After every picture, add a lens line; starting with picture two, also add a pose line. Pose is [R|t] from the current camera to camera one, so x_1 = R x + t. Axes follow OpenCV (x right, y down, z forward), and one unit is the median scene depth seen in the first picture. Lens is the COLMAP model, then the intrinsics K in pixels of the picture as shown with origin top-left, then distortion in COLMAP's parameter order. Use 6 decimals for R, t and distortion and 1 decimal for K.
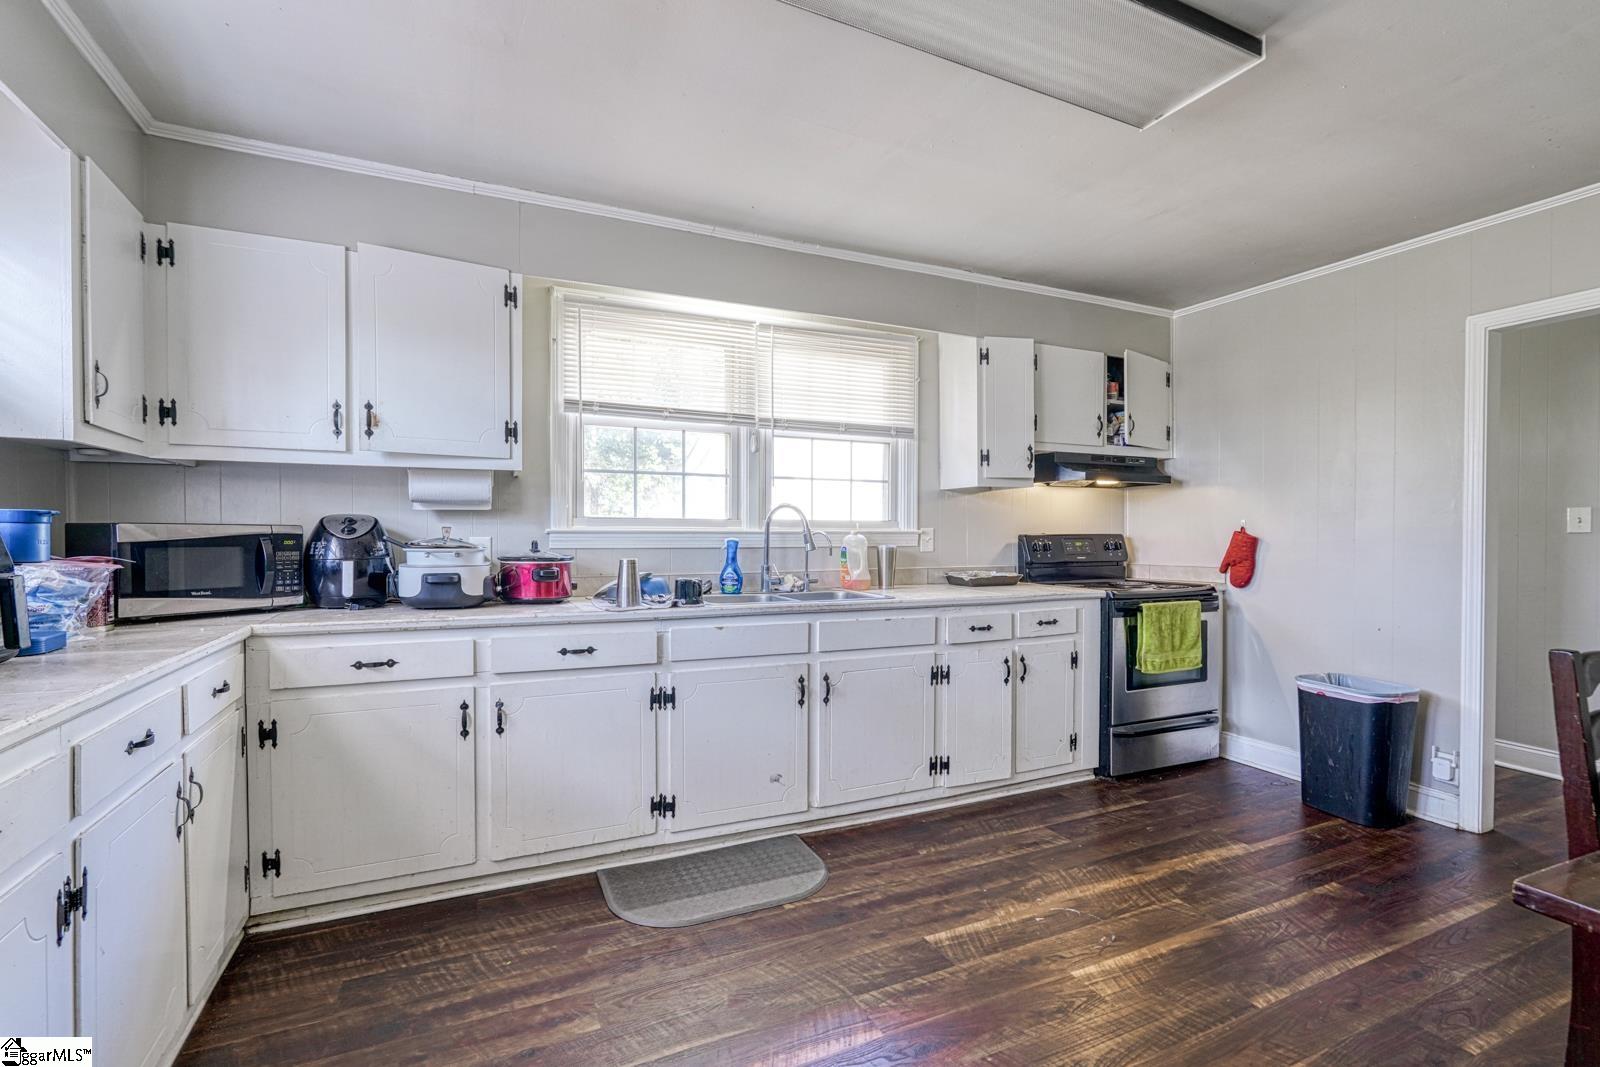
lens RADIAL K [[713.5, 0, 800.6], [0, 713.5, 542.7], [0, 0, 1]] dist [-0.003317, 0.000116]
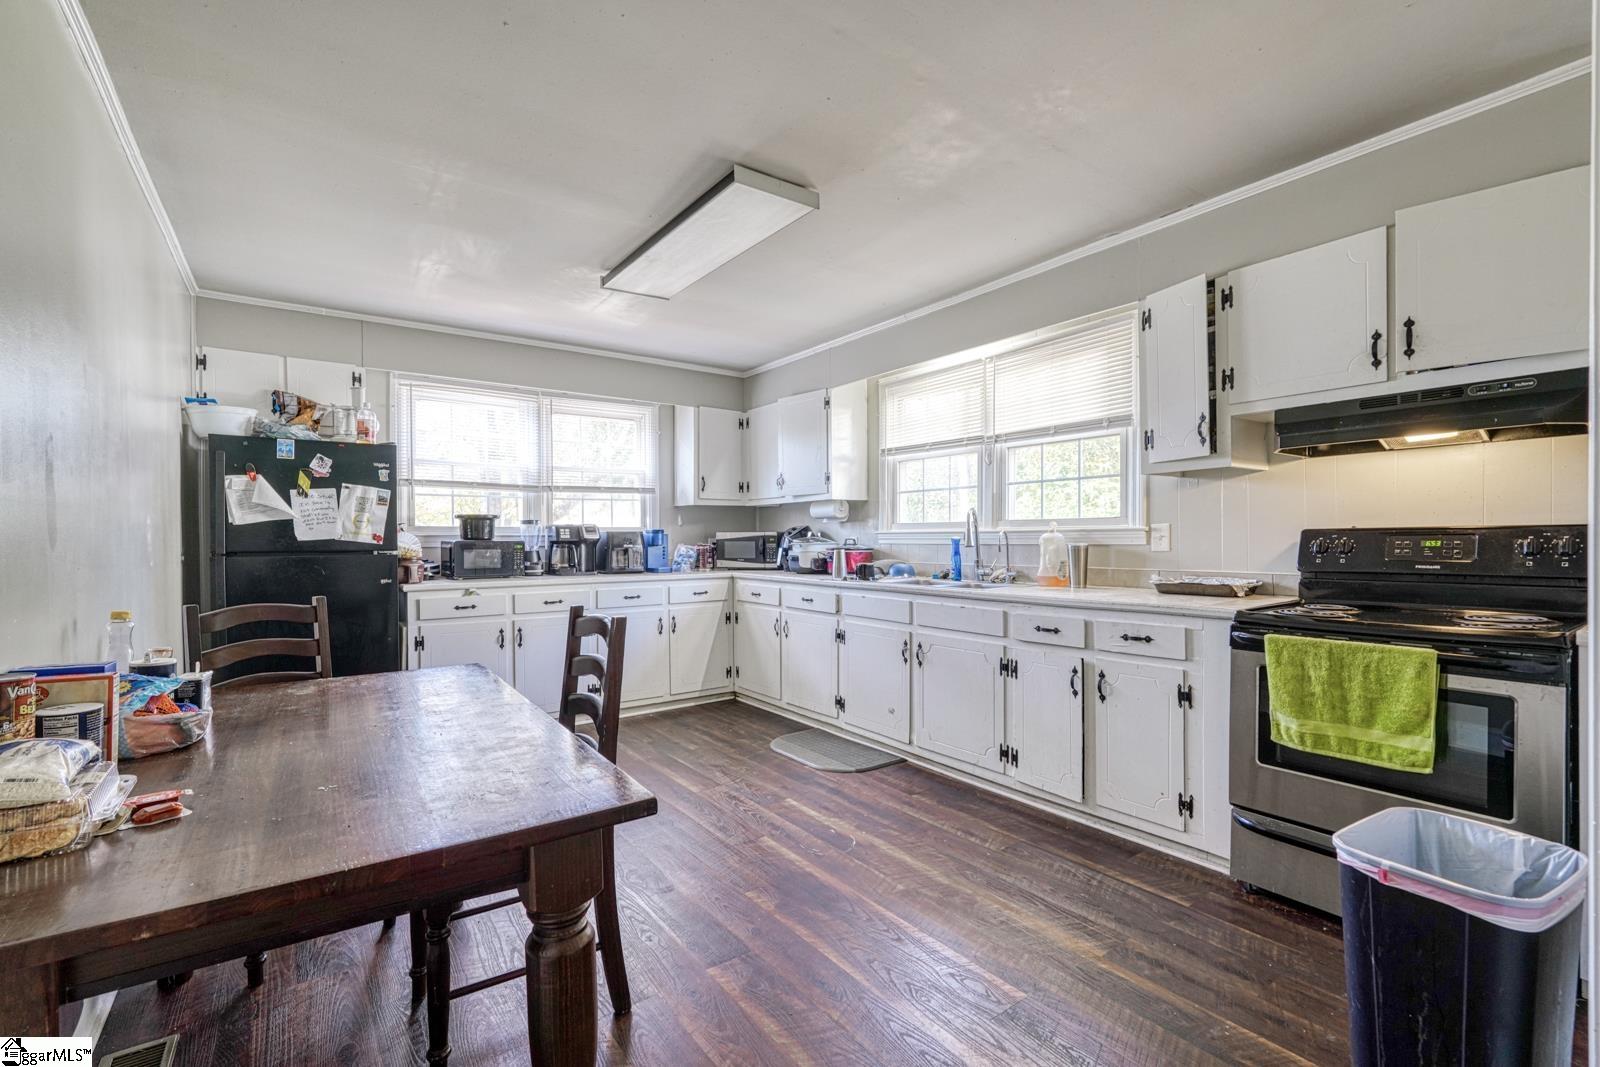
lens RADIAL K [[713.5, 0, 800.6], [0, 713.5, 542.7], [0, 0, 1]] dist [-0.003317, 0.000116]
pose [[0.196216, 0.003068, -0.980556, 1.154976], [-0.005962, 0.999980, 0.001936, 0.003456], [0.980543, 0.005466, 0.196230, 0.500909]]
